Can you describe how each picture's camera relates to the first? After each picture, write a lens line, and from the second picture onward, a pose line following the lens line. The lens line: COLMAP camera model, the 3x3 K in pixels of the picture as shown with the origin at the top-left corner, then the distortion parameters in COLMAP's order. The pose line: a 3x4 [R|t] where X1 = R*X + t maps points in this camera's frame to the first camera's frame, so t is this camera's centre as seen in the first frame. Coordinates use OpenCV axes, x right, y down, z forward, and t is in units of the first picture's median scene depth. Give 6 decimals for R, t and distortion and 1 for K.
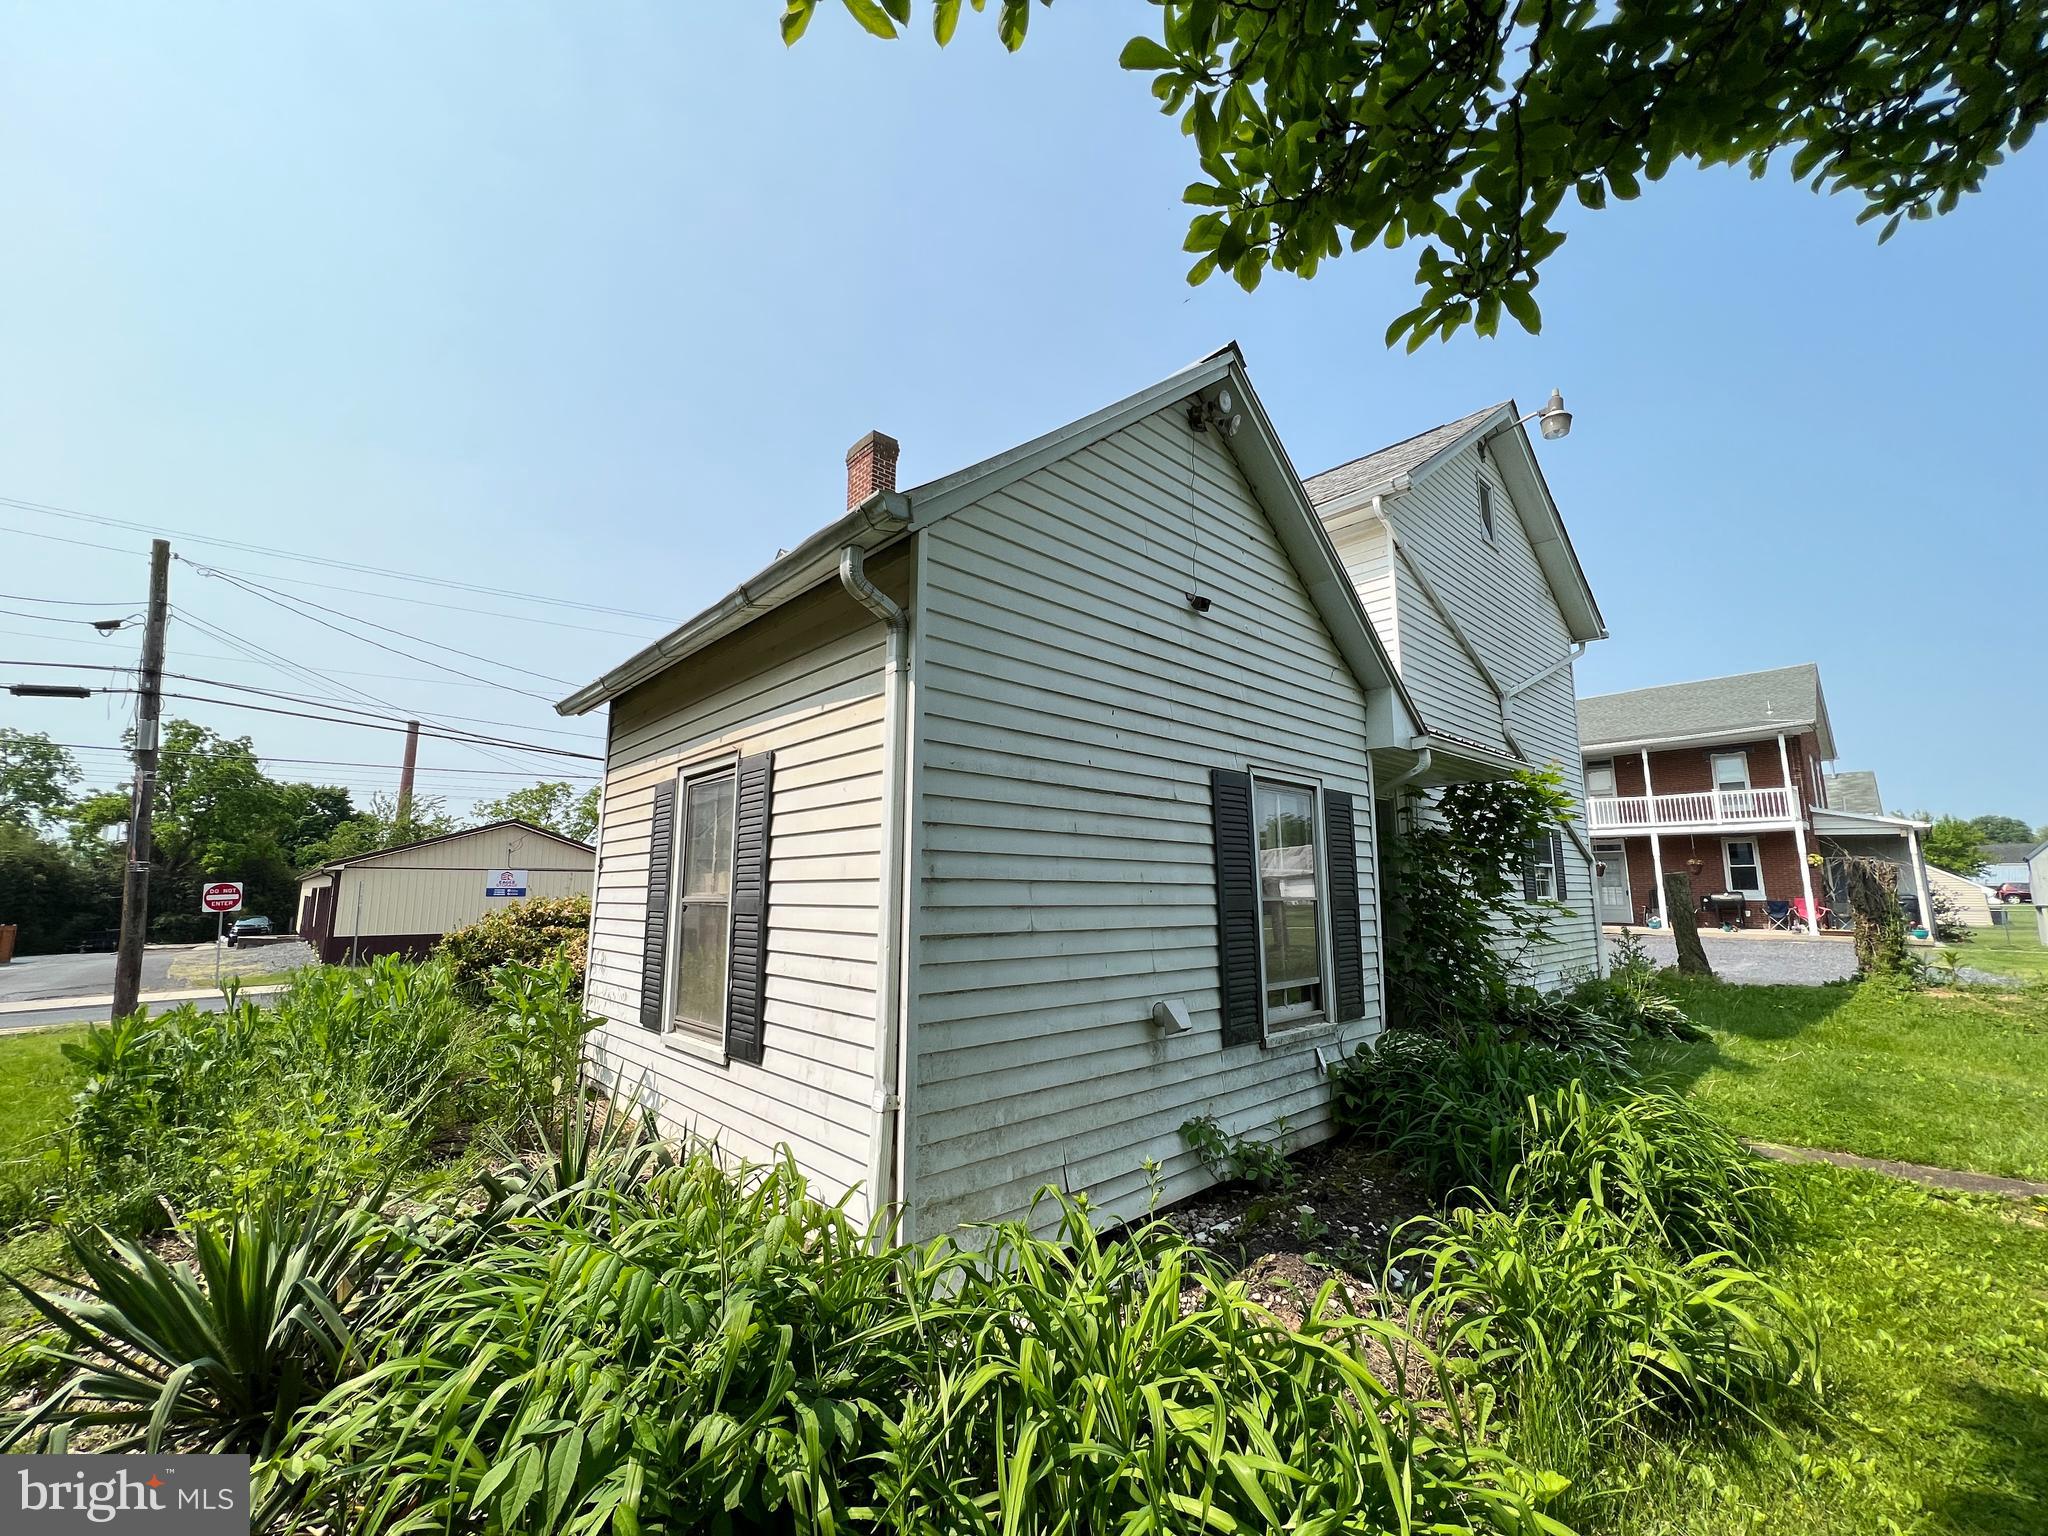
lens RADIAL K [[817.8, 0, 1013.4], [0, 817.8, 761.6], [0, 0, 1]] dist [-0.000211, -0.000873]
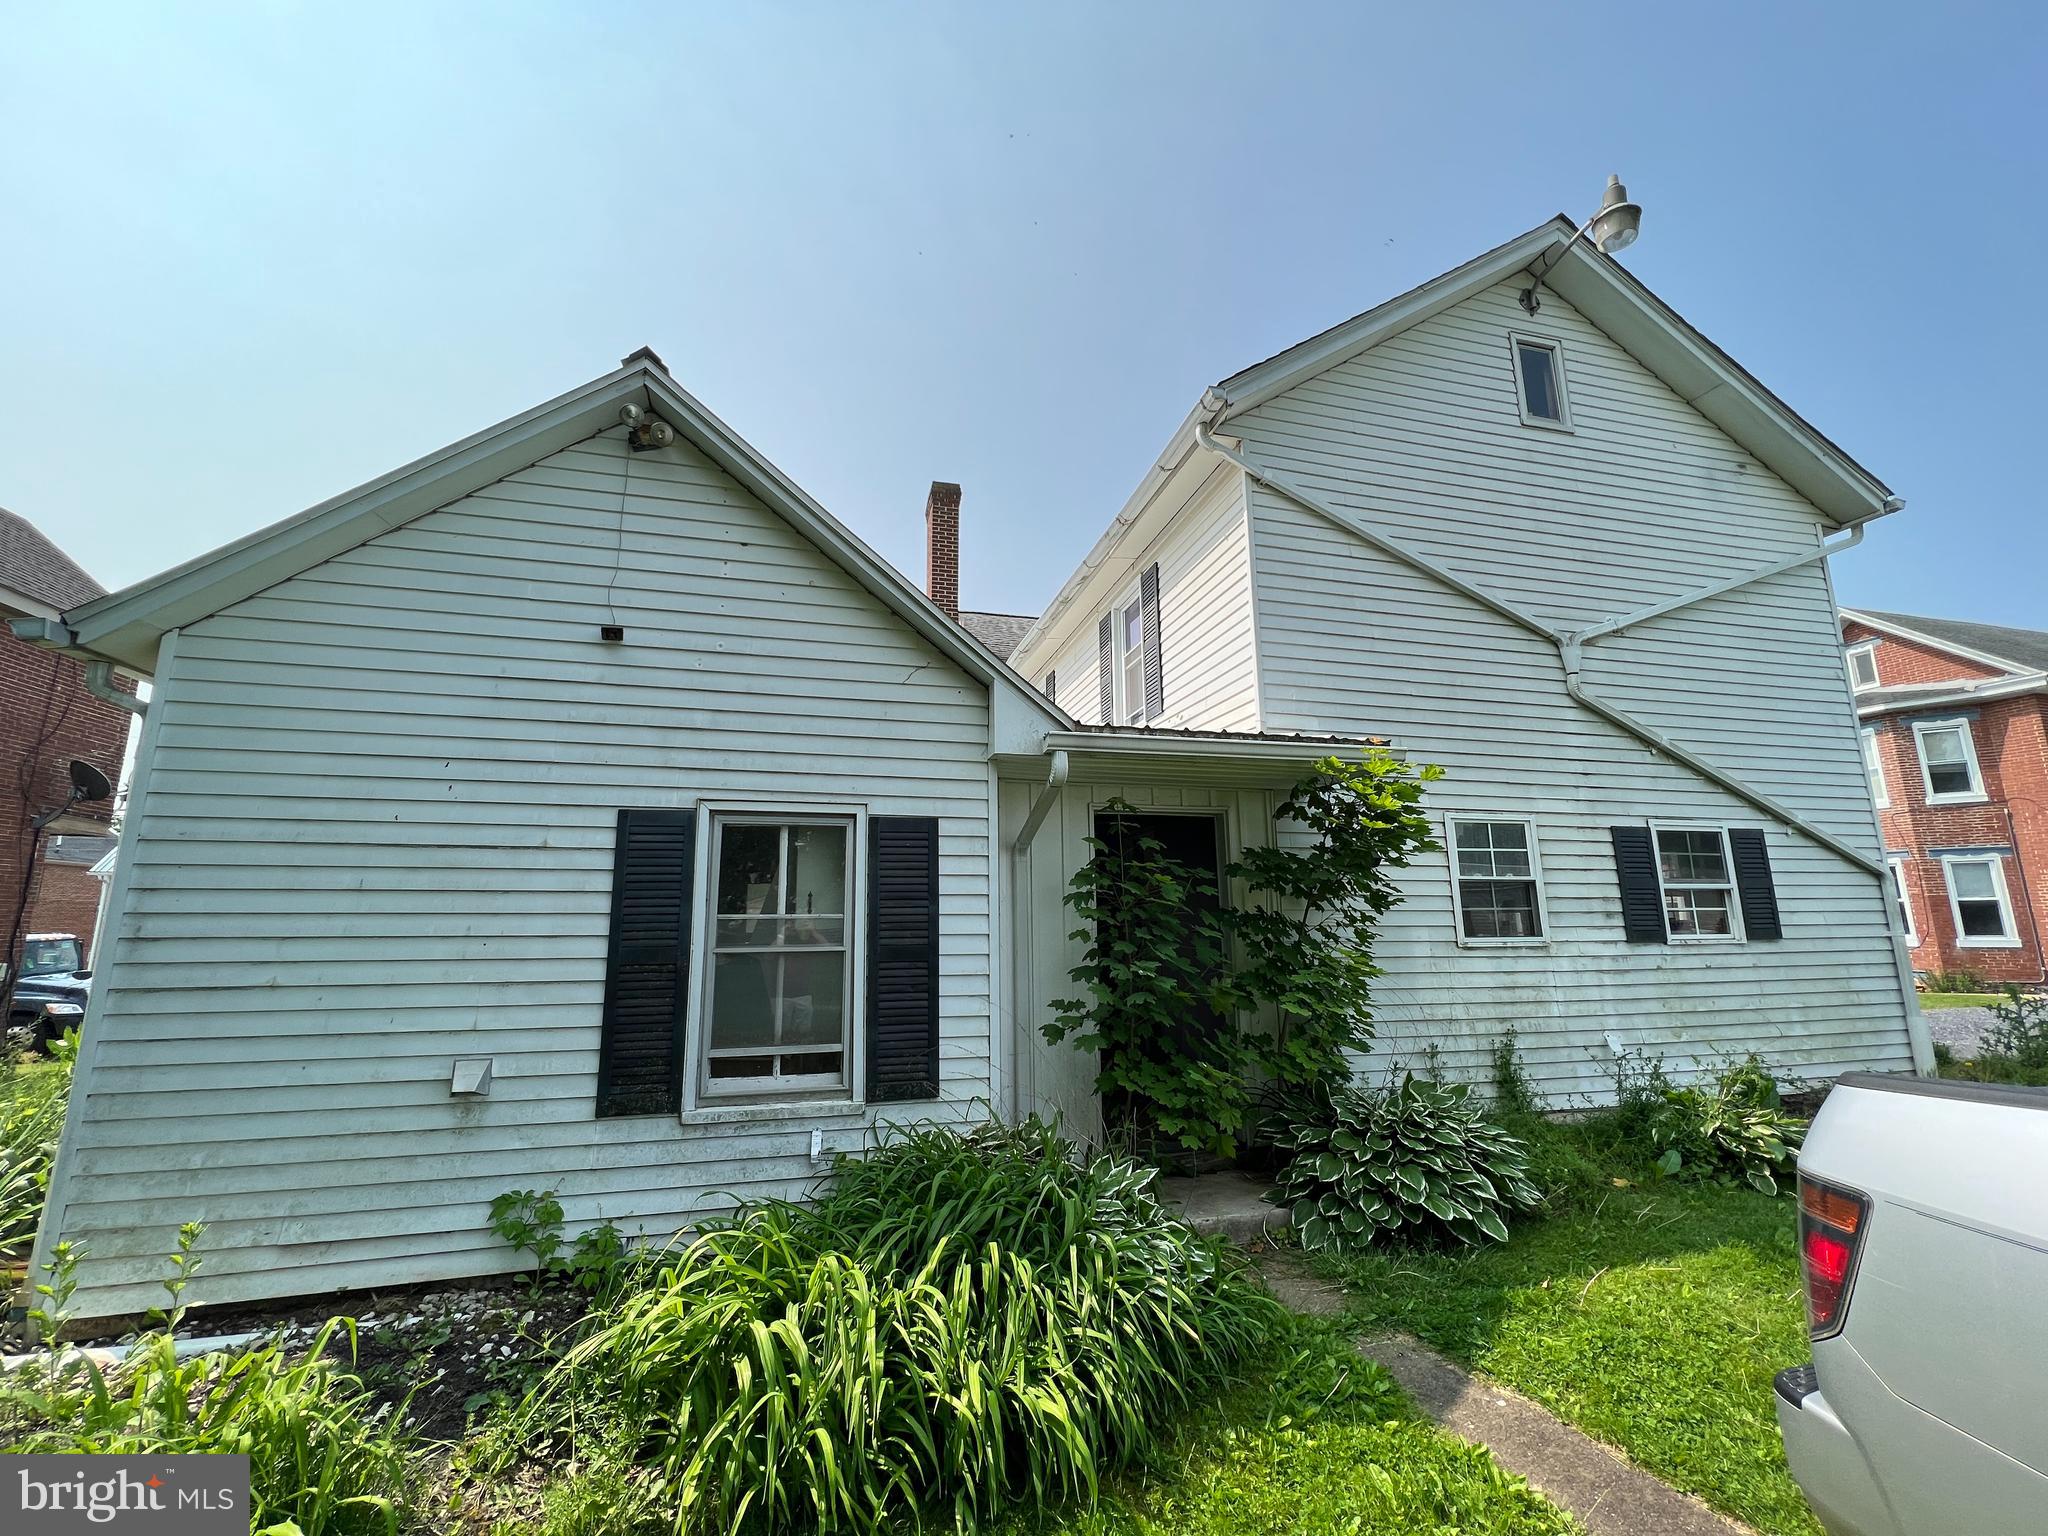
lens RADIAL K [[817.8, 0, 1016.3], [0, 817.8, 770.0], [0, 0, 1]] dist [-0.000211, -0.000873]
pose [[0.882063, -0.099351, -0.460537, 1.071350], [0.084645, 0.995025, -0.052537, 0.051815], [0.463465, 0.007359, 0.886085, 0.392526]]
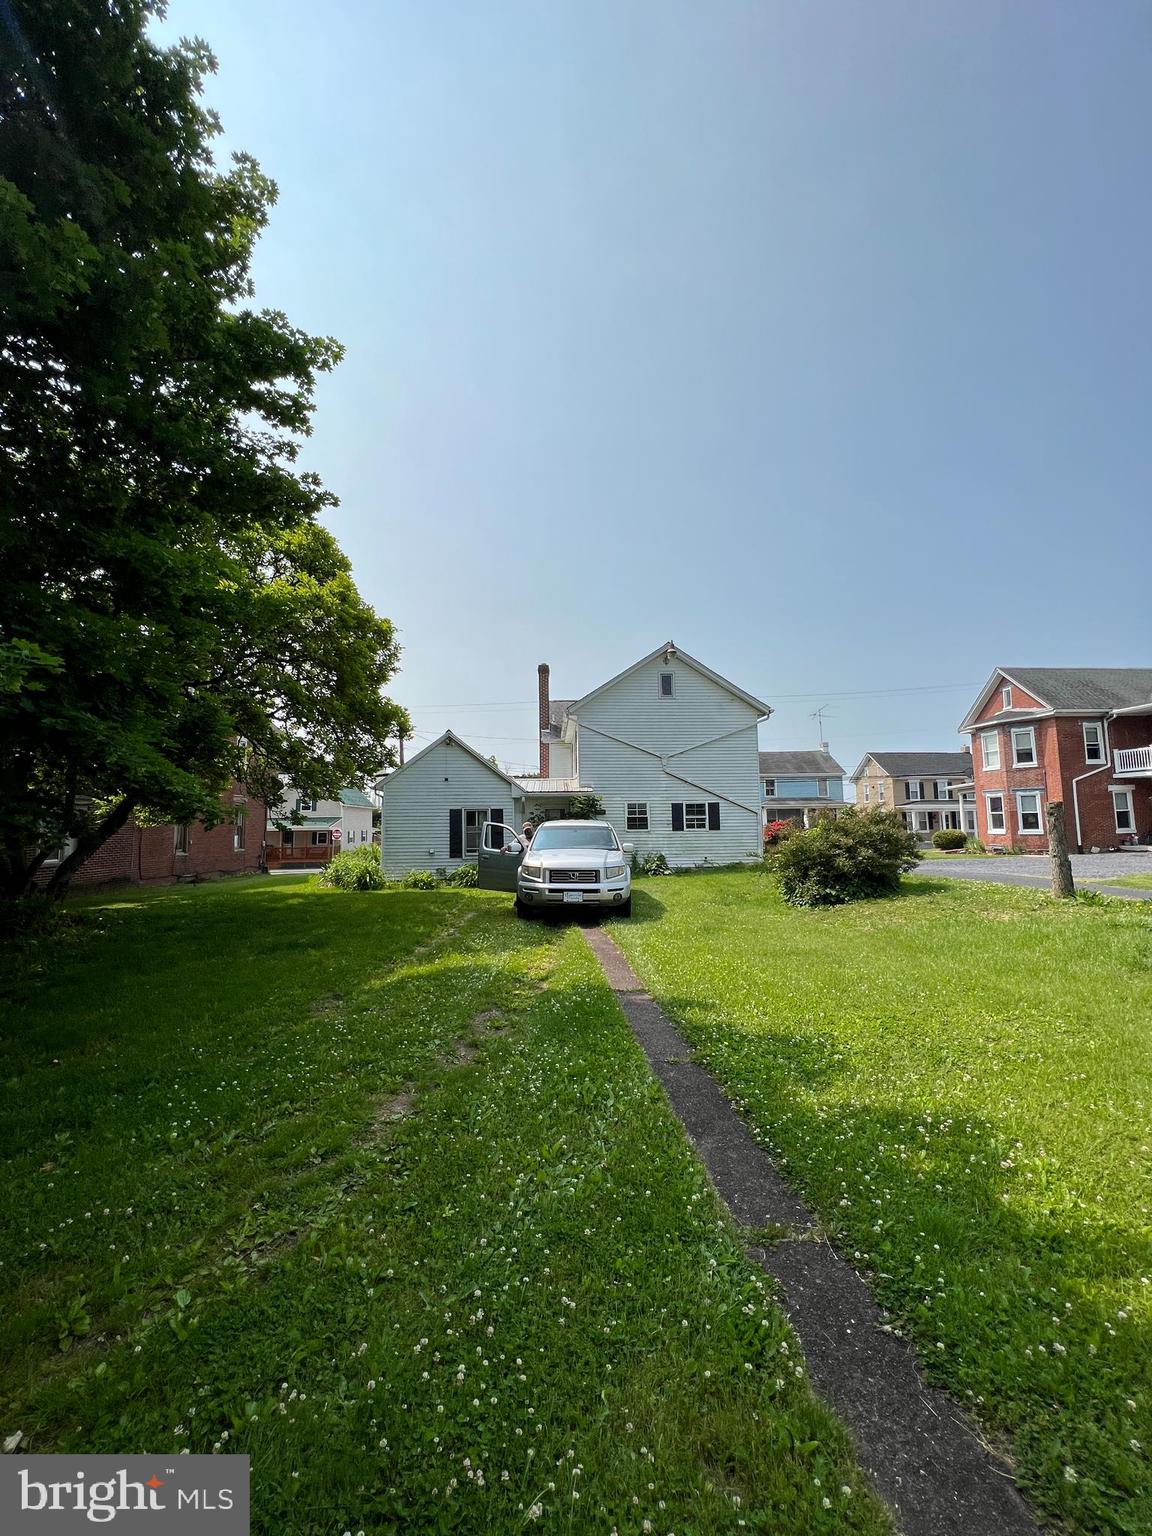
lens RADIAL K [[613.3, 0, 578.7], [0, 613.3, 766.9], [0, 0, 1]] dist [-0.000211, -0.000873]
pose [[0.777261, -0.077212, -0.624422, 3.581158], [0.114458, 0.993234, 0.019657, -0.260724], [0.618680, -0.086749, 0.780839, -1.710657]]
